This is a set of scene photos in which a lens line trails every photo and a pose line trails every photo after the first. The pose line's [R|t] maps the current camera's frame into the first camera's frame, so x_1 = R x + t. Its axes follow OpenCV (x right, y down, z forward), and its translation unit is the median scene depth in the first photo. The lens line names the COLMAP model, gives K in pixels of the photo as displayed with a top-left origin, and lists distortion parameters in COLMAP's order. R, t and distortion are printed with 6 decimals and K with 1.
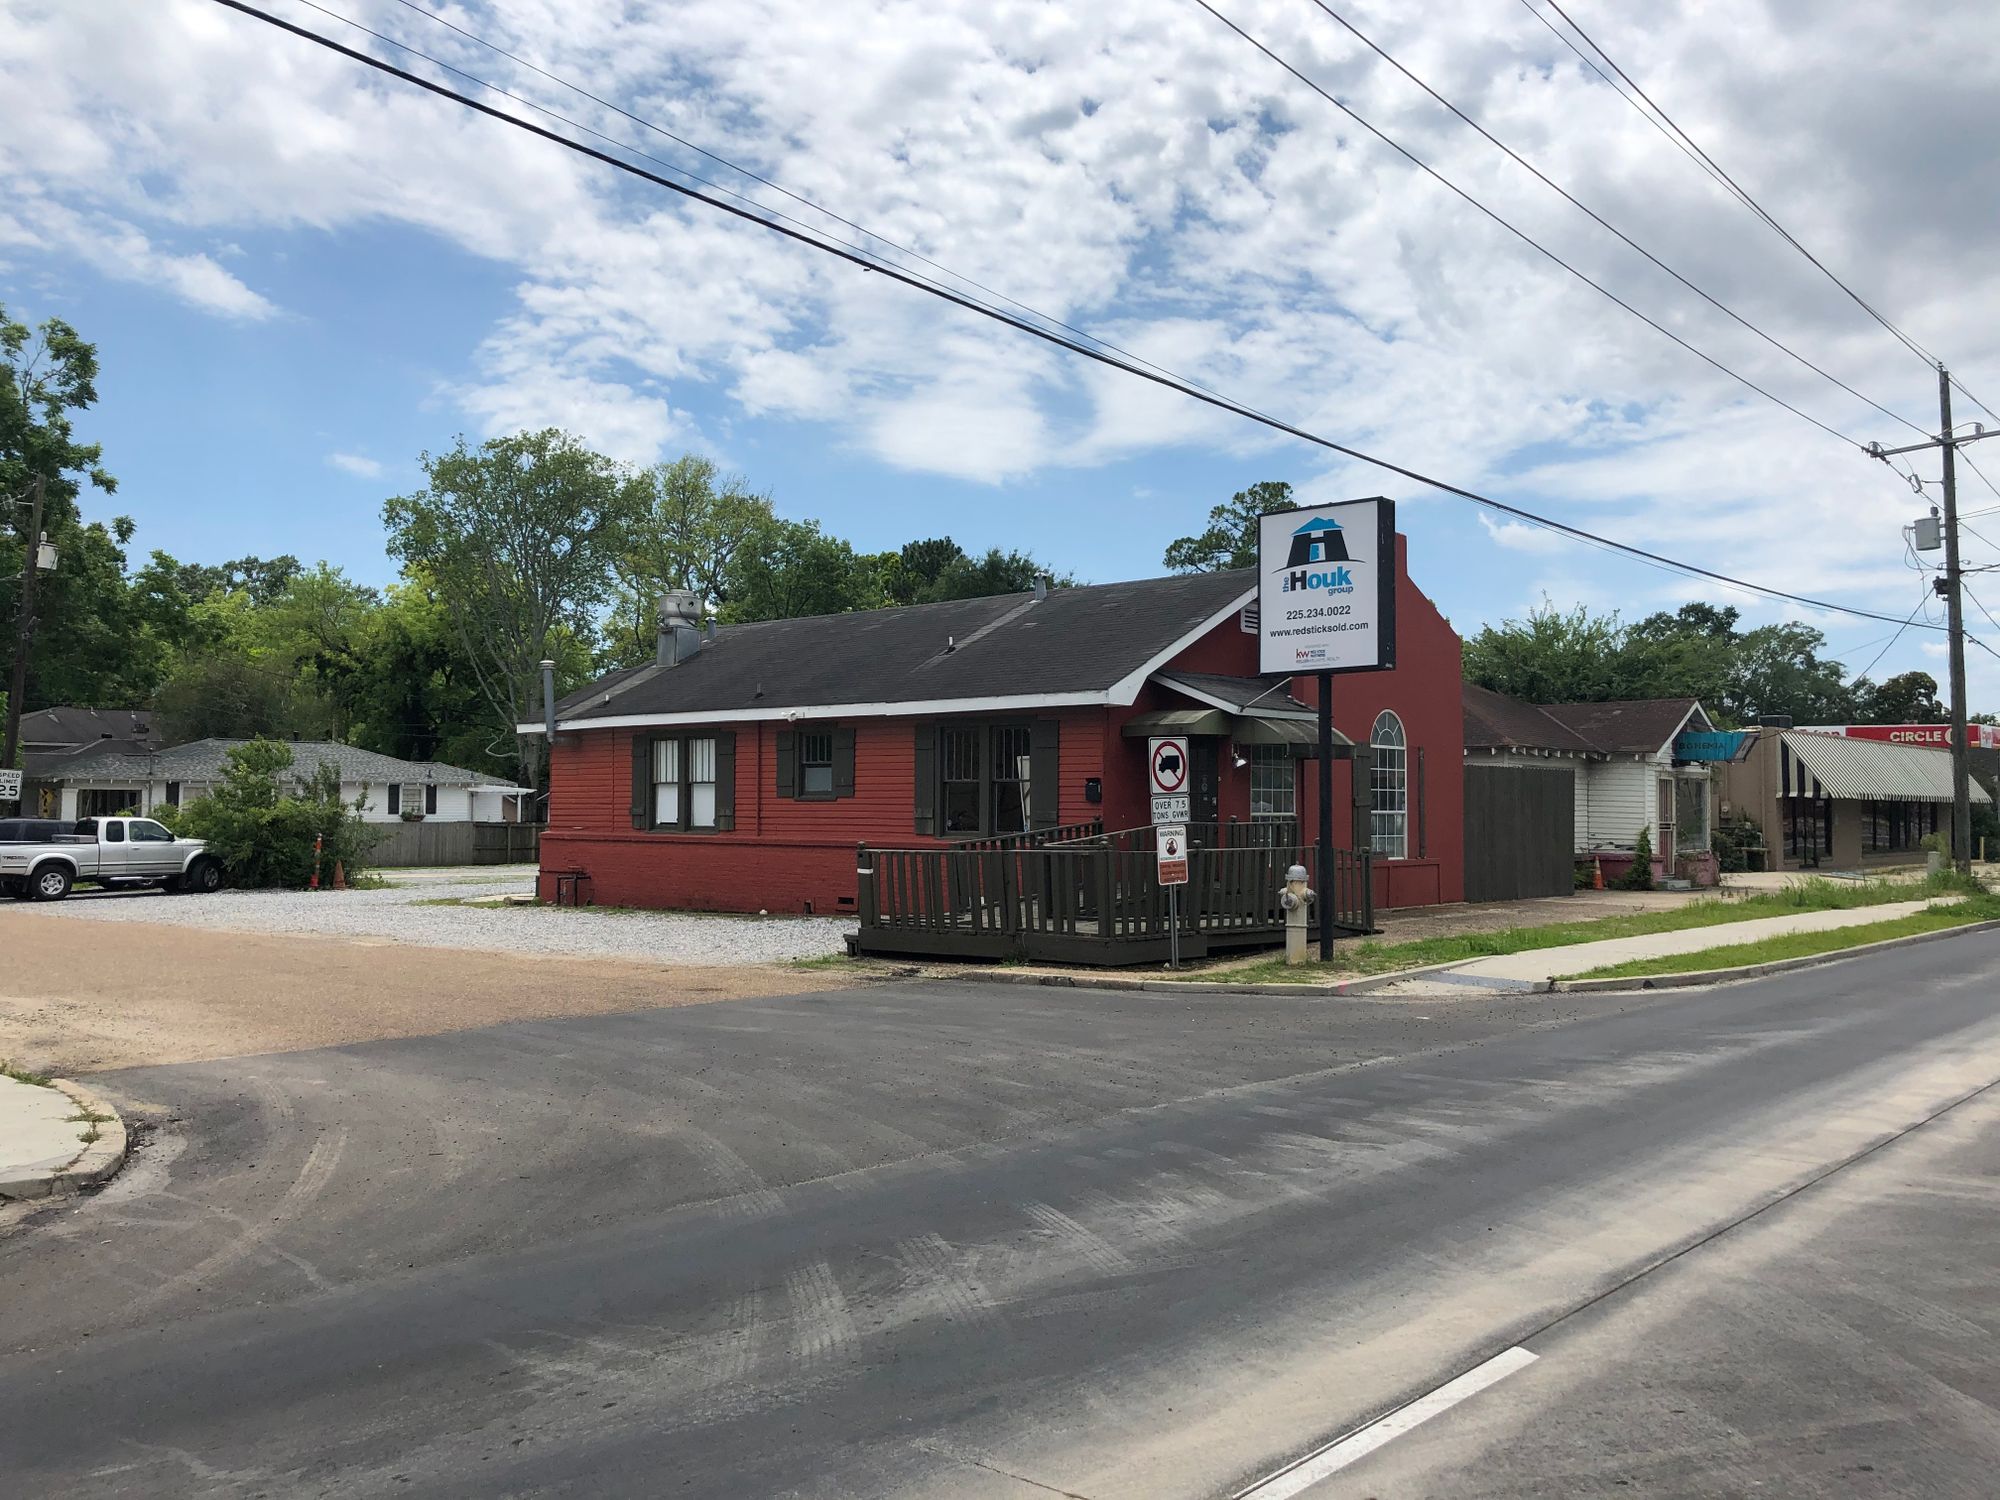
lens RADIAL K [[1637.9, 0, 991.8], [0, 1637.9, 758.1], [0, 0, 1]] dist [0.045574, -0.047359]
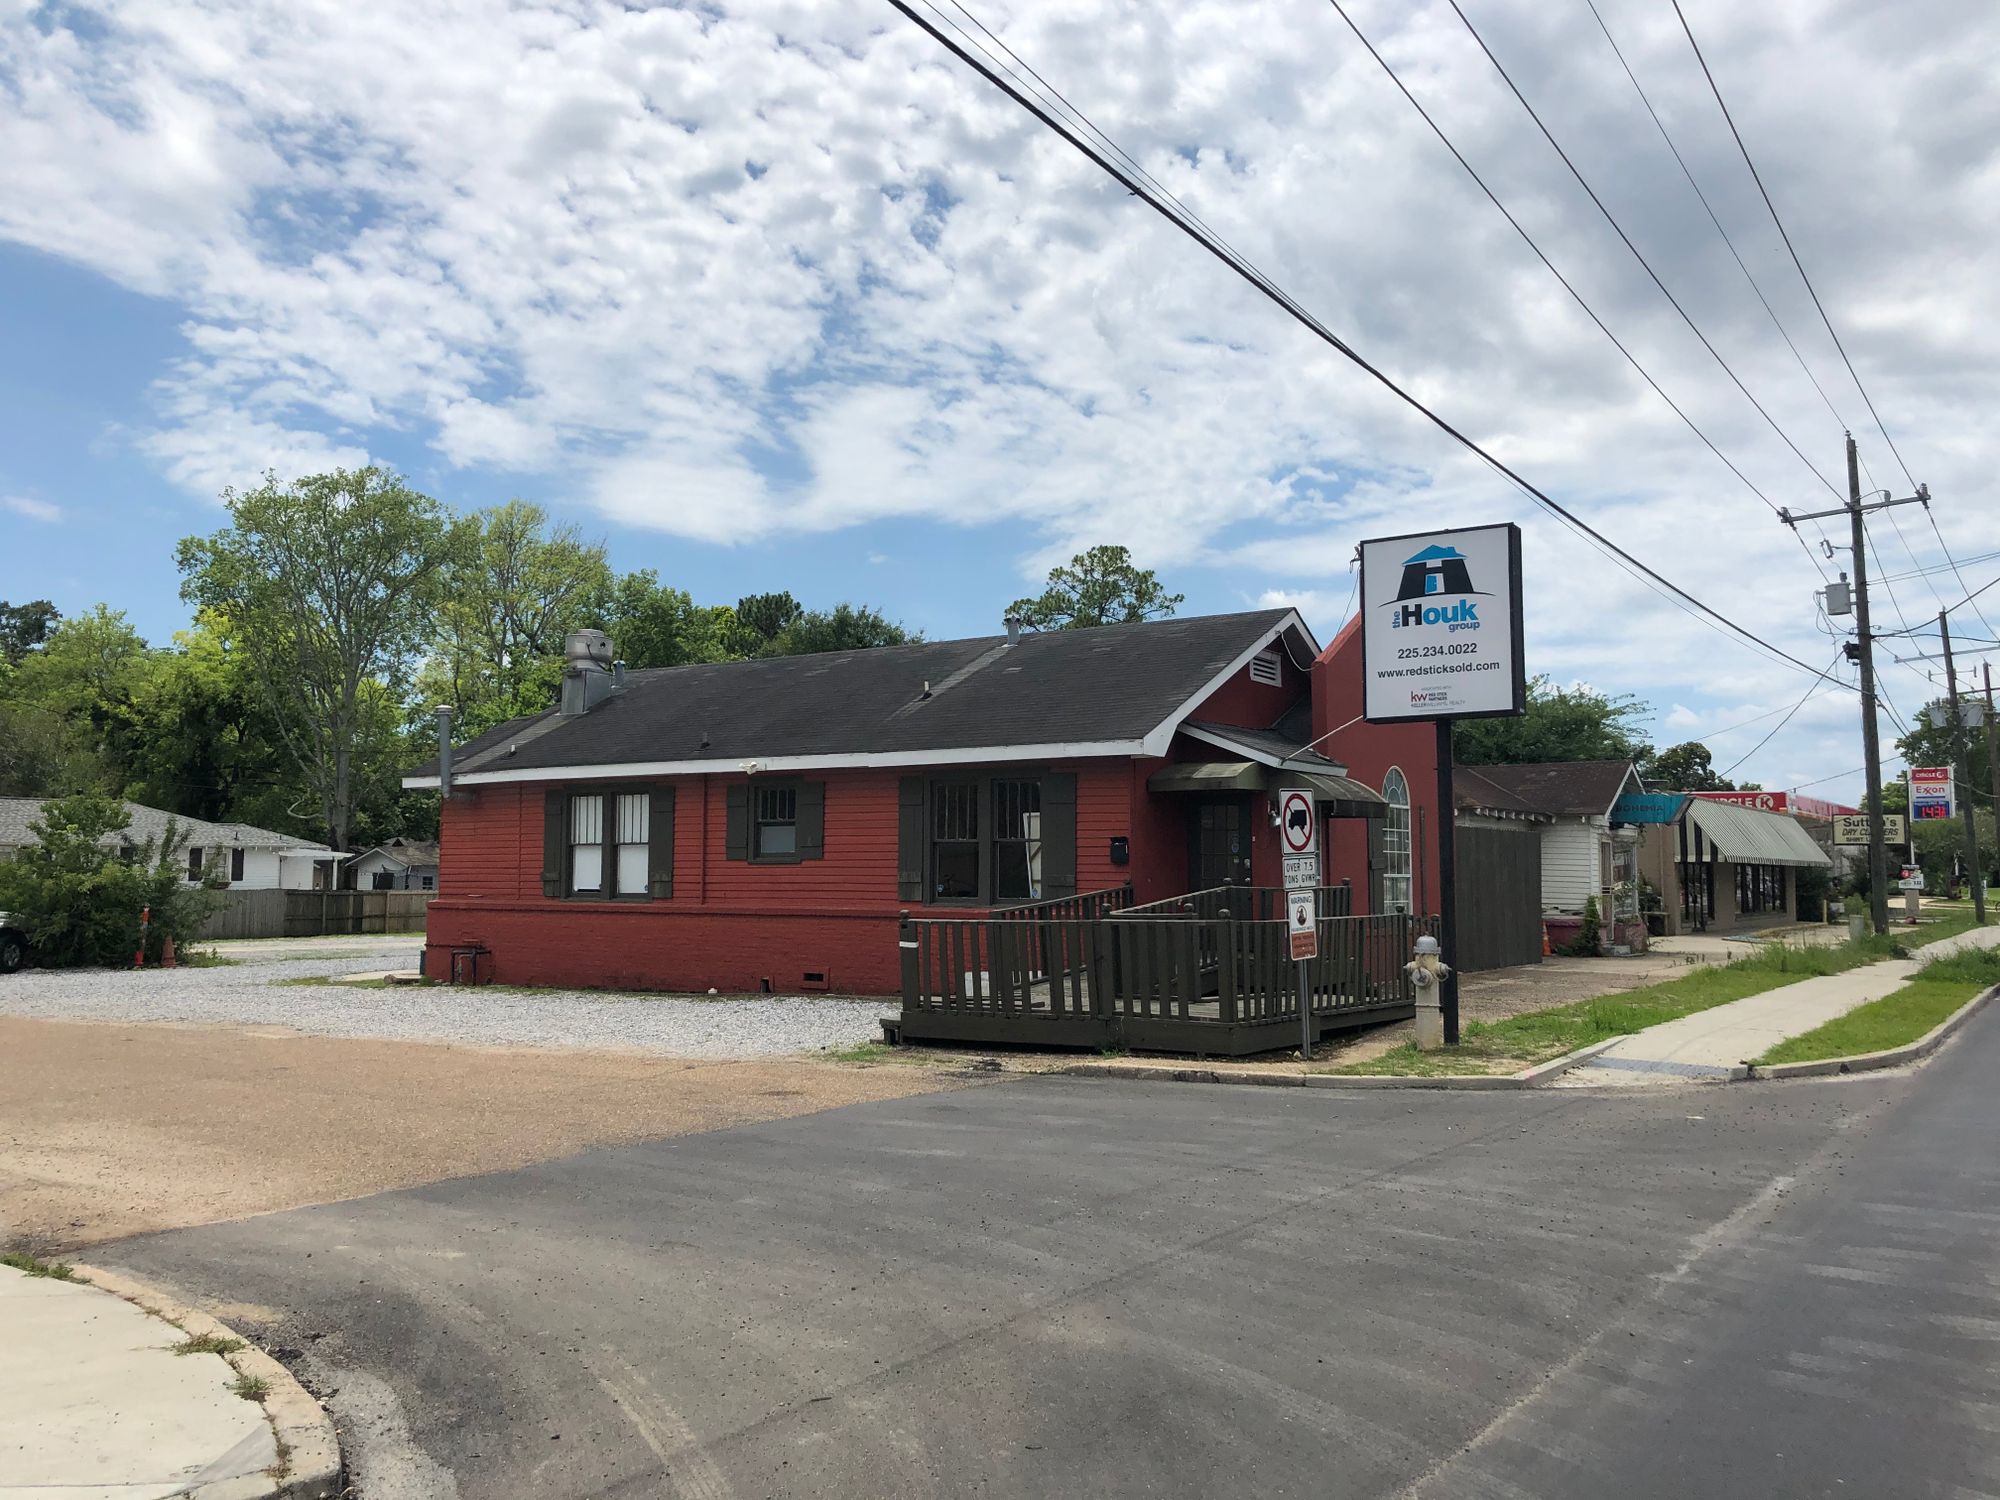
lens RADIAL K [[1637.9, 0, 993.0], [0, 1637.9, 741.7], [0, 0, 1]] dist [0.045574, -0.047359]
pose [[0.991746, 0.008579, 0.127934, -0.101854], [-0.002236, 0.998765, -0.049642, 0.003739], [-0.128202, 0.048946, 0.990540, 0.097349]]
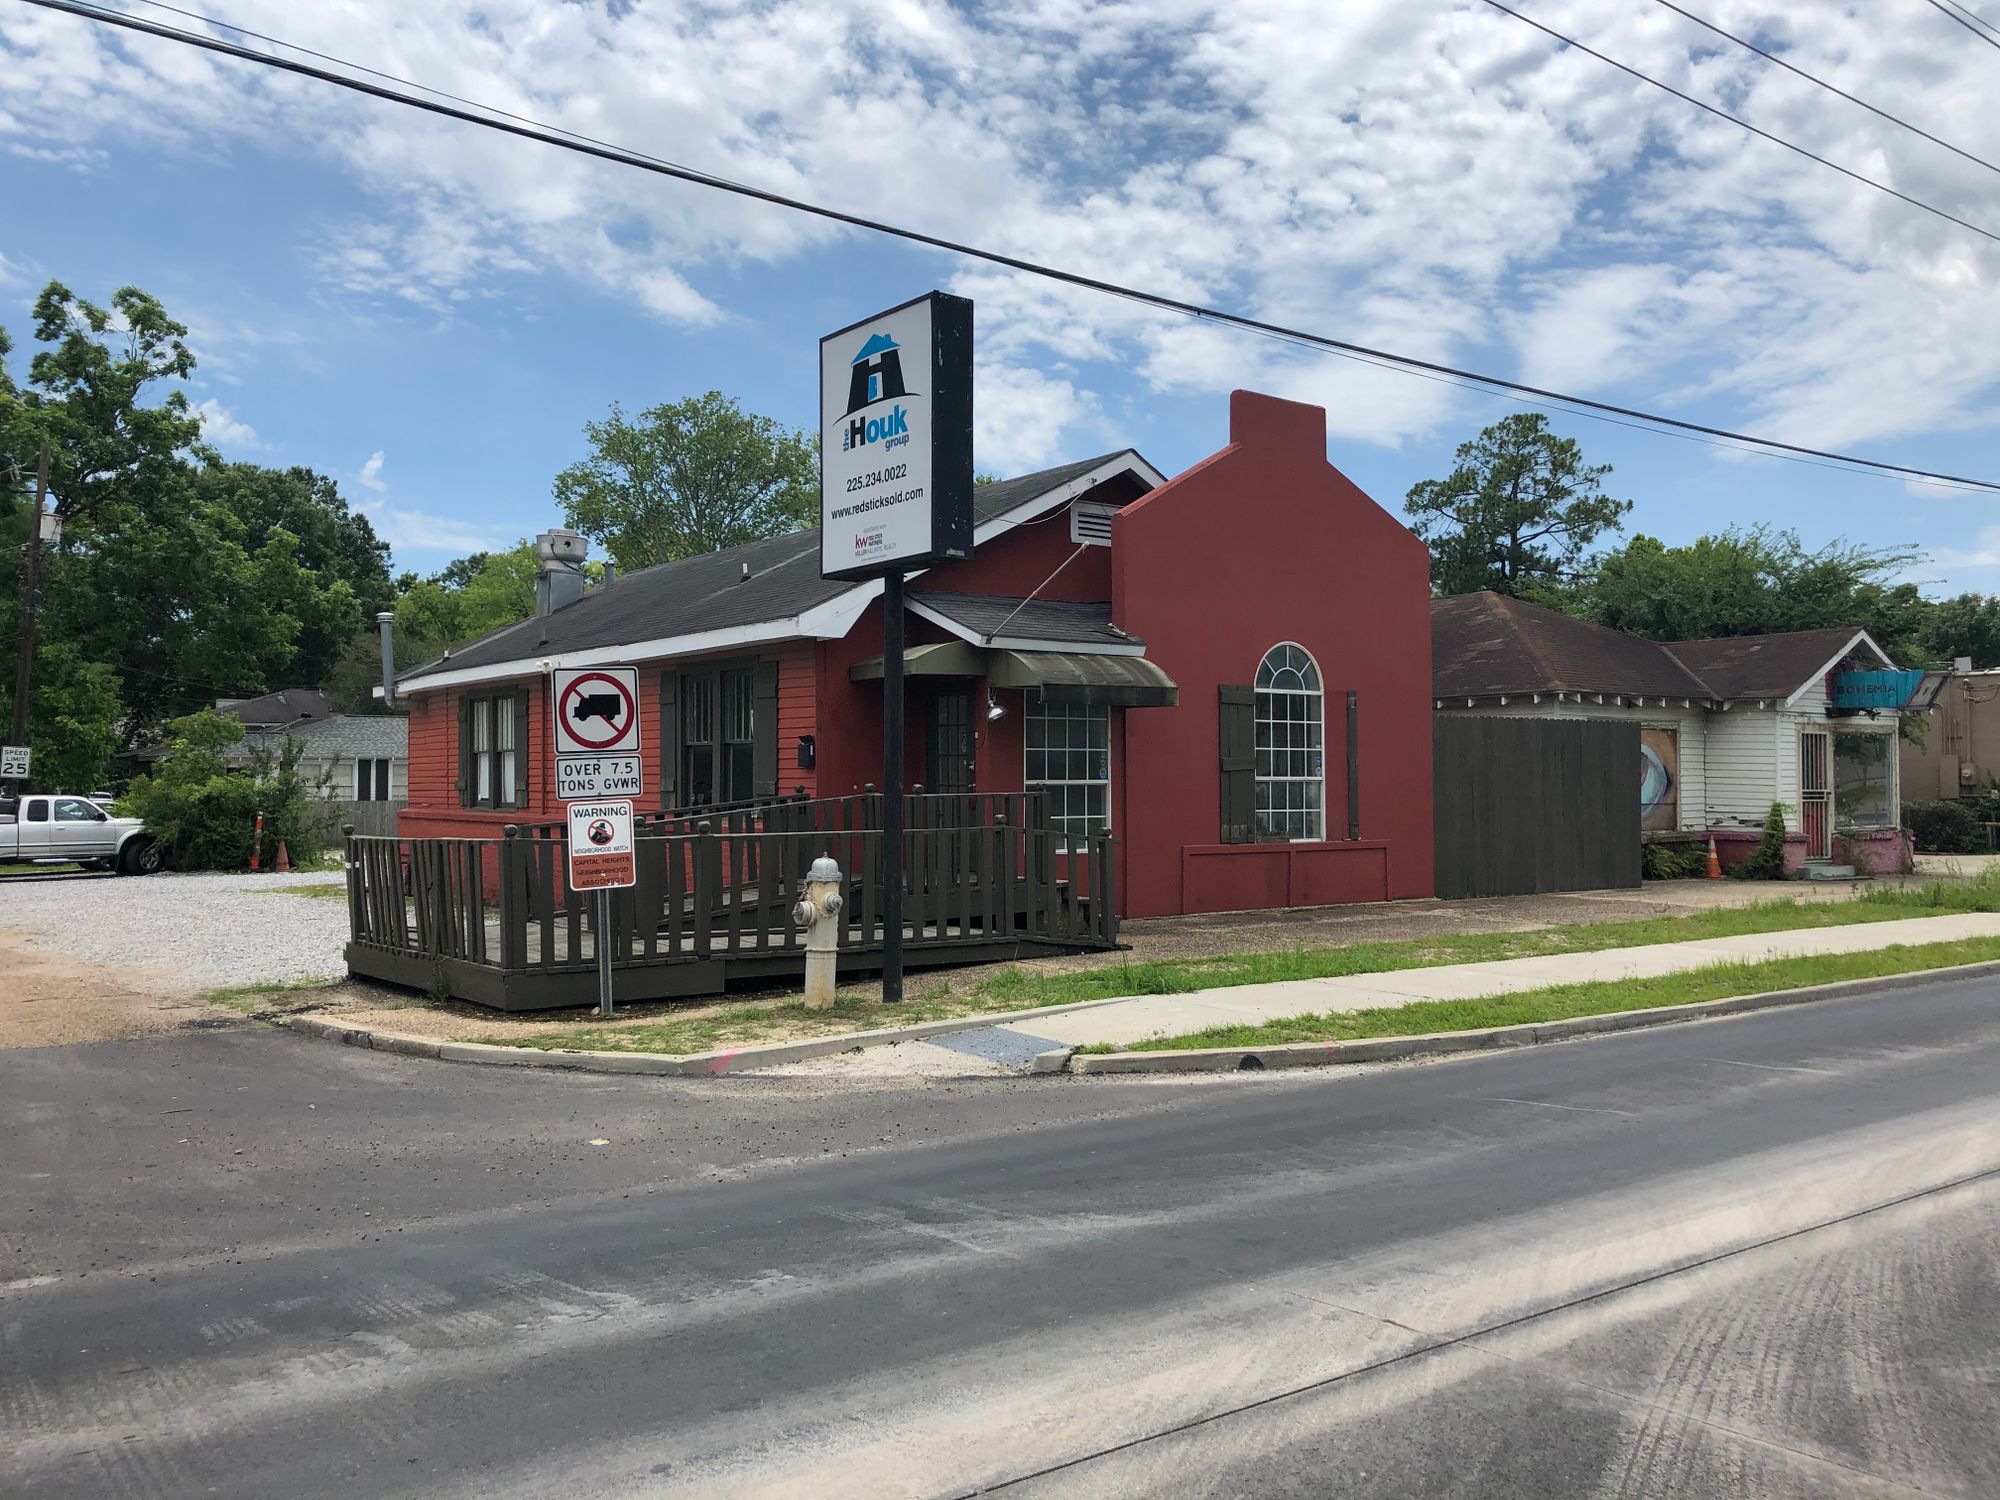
lens RADIAL K [[1637.9, 0, 1011.8], [0, 1637.9, 748.7], [0, 0, 1]] dist [0.045574, -0.047359]
pose [[0.981253, -0.011443, -0.192386, 0.249487], [0.013438, 0.999869, 0.009065, 0.010311], [0.192257, -0.011481, 0.981278, 0.236023]]
